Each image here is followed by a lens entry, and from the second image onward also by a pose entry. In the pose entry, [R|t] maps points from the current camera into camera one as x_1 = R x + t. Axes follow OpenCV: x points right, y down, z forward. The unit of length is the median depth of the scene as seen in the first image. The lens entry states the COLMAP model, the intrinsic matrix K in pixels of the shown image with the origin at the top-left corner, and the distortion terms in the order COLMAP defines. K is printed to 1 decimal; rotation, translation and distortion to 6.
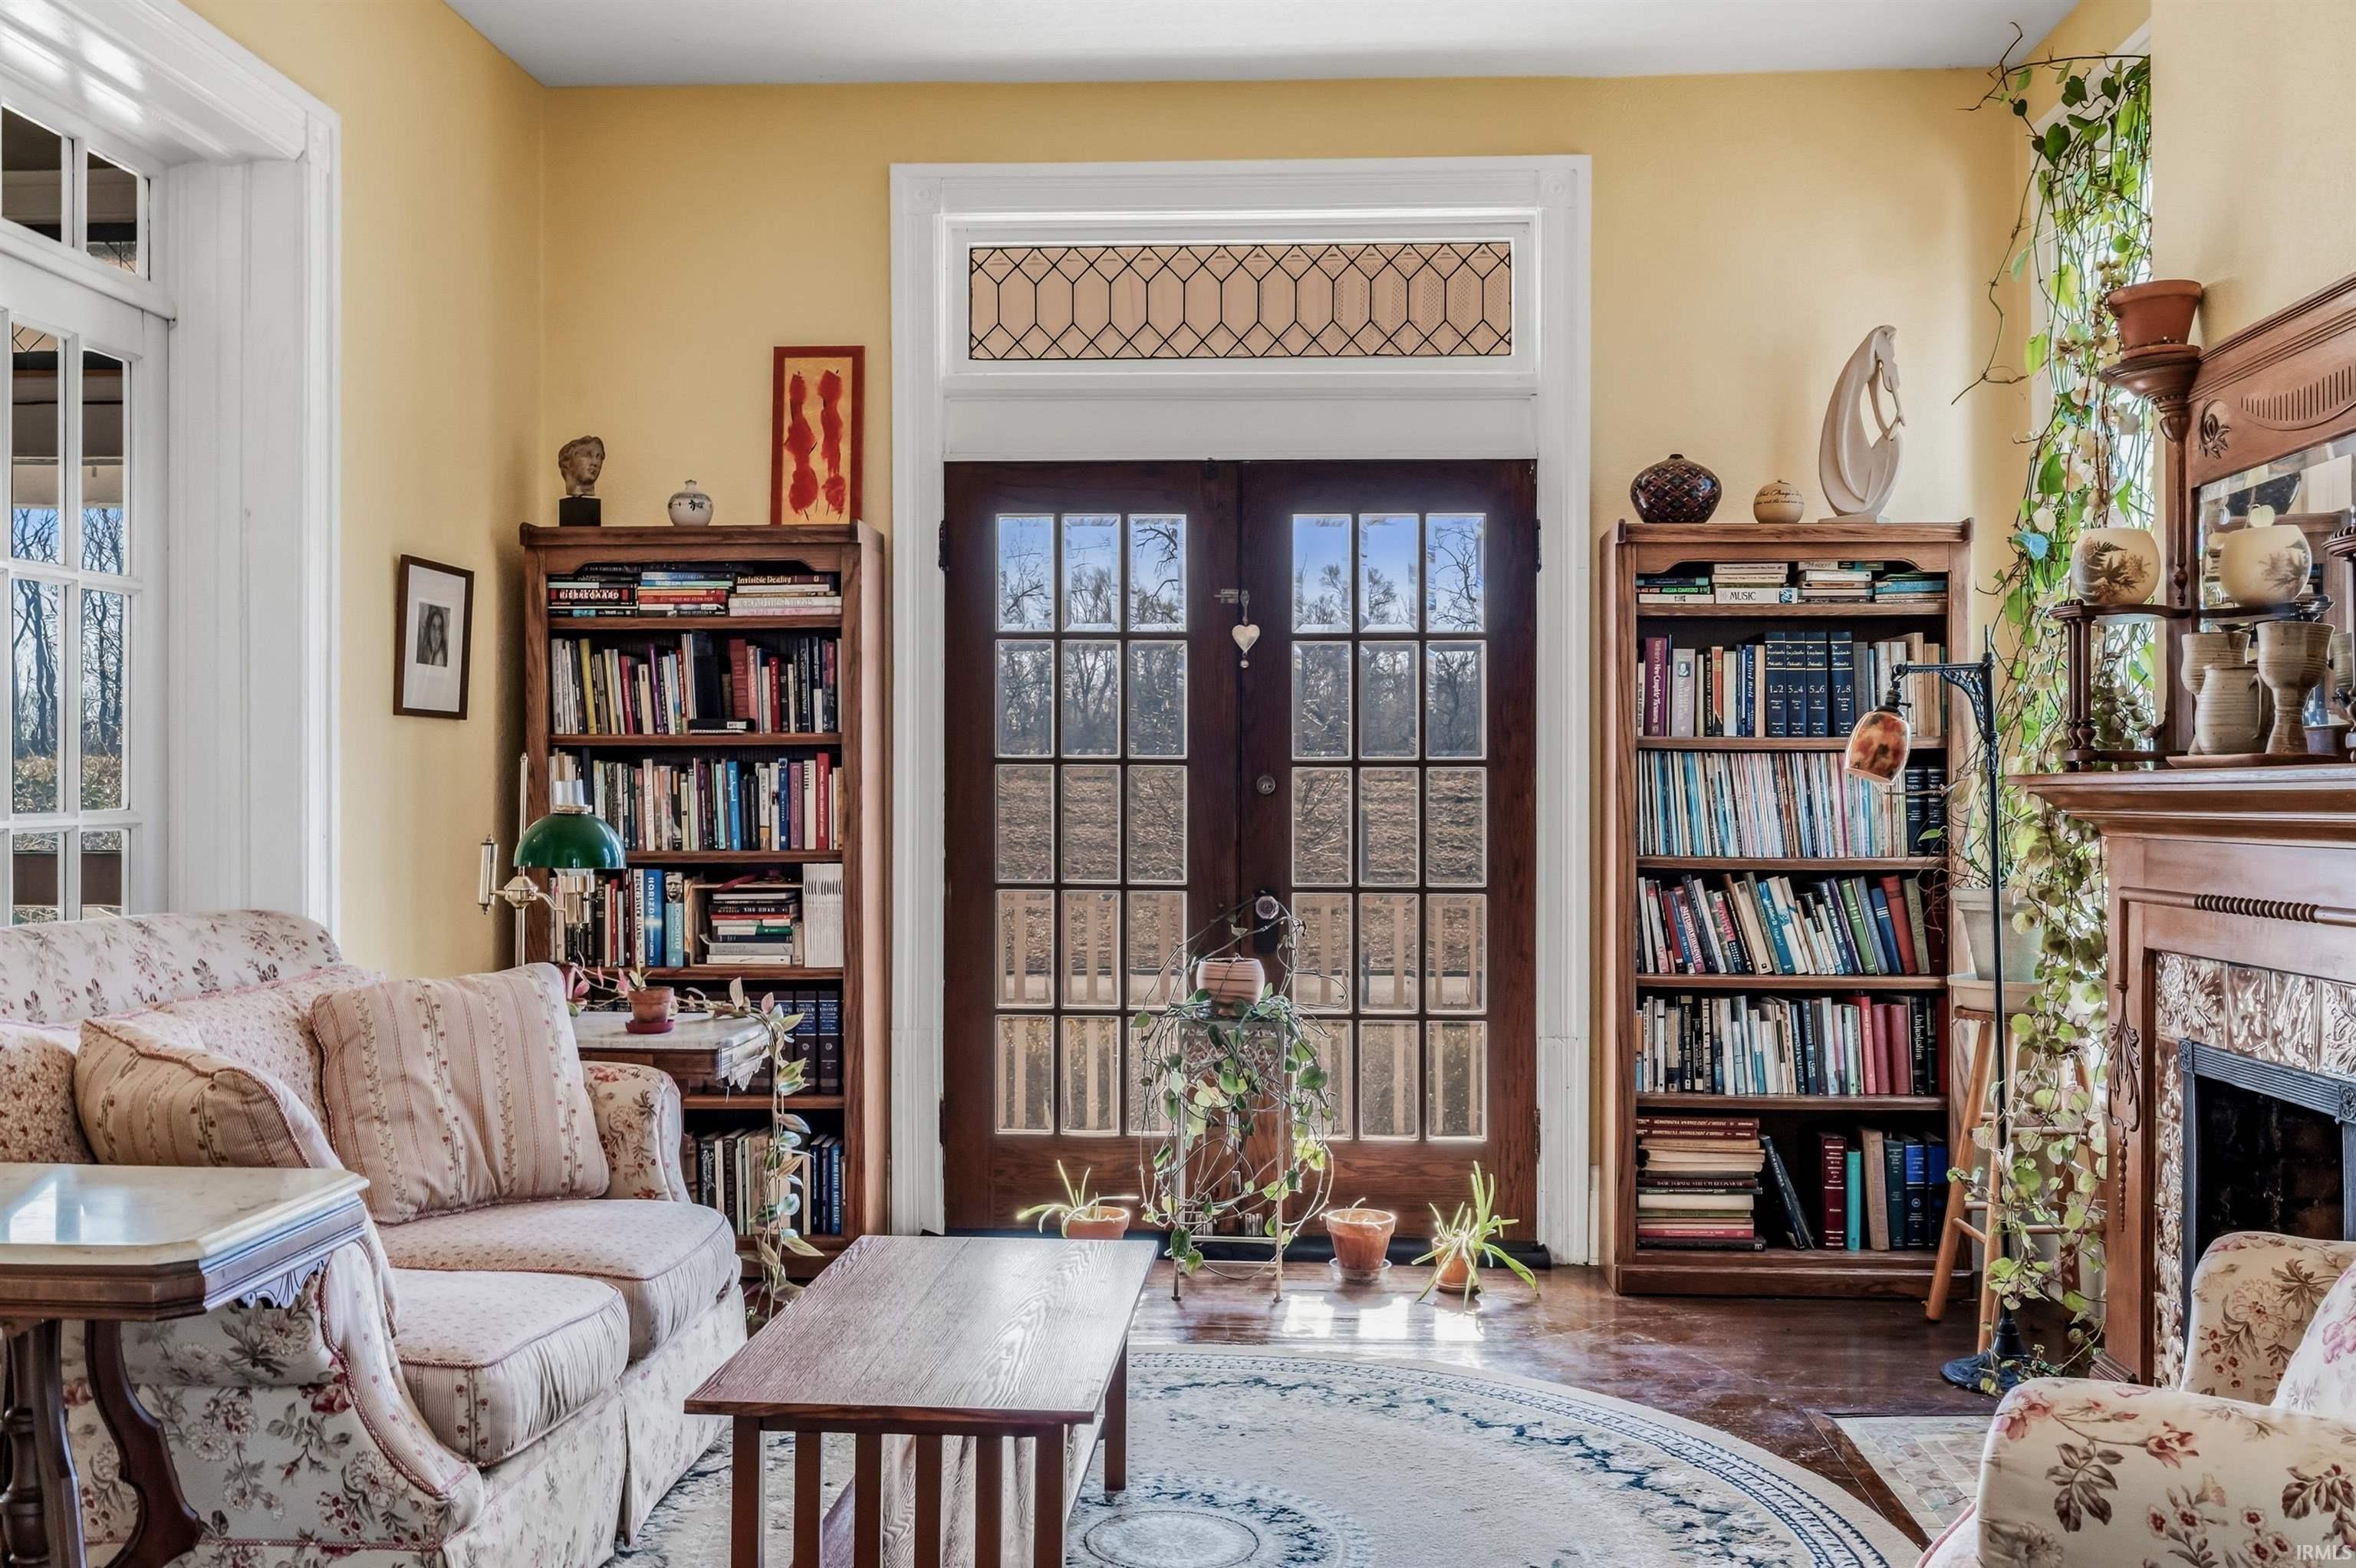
lens RADIAL K [[2074.9, 0, 1178.0], [0, 2074.9, 784.0], [0, 0, 1]] dist [-0.009051, -0.003373]
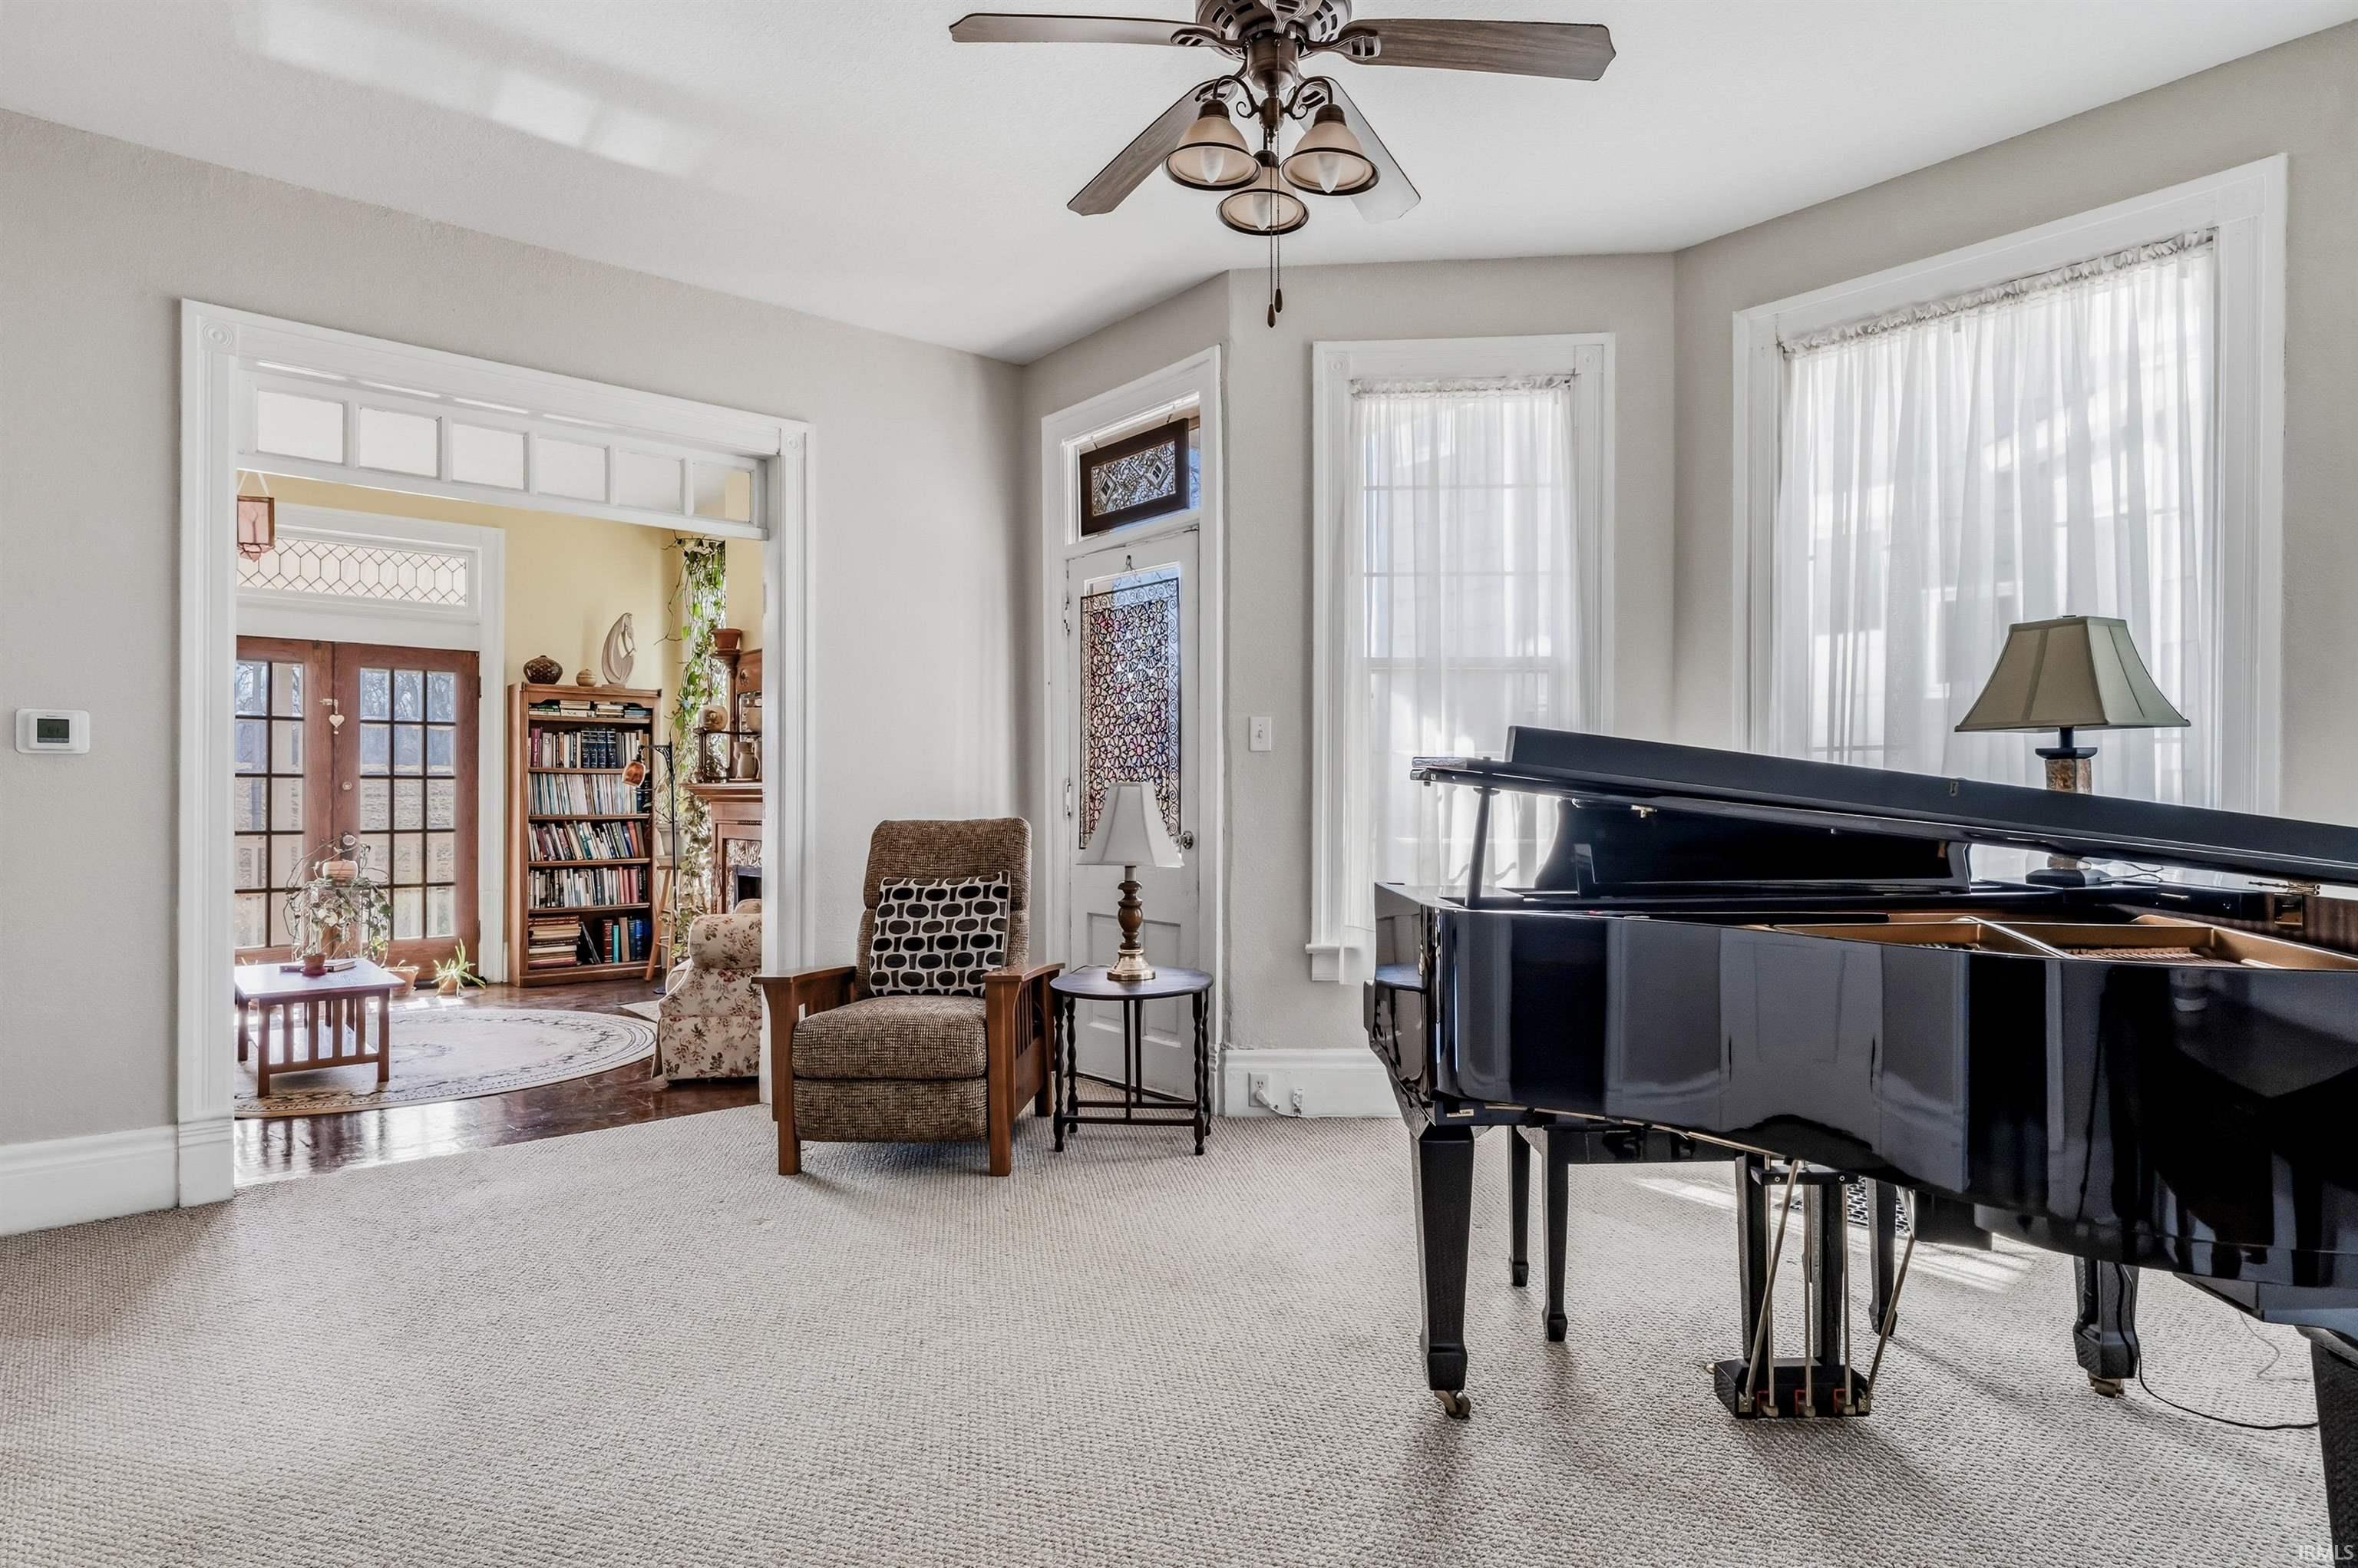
lens RADIAL K [[1227.6, 0, 1178.9], [0, 1227.6, 793.9], [0, 0, 1]] dist [-0.001494, -0.000240]
pose [[0.701923, -0.001292, 0.712252, -0.286118], [-0.003398, 0.999981, 0.005162, -0.001043], [-0.712245, -0.006043, 0.701905, -0.612064]]
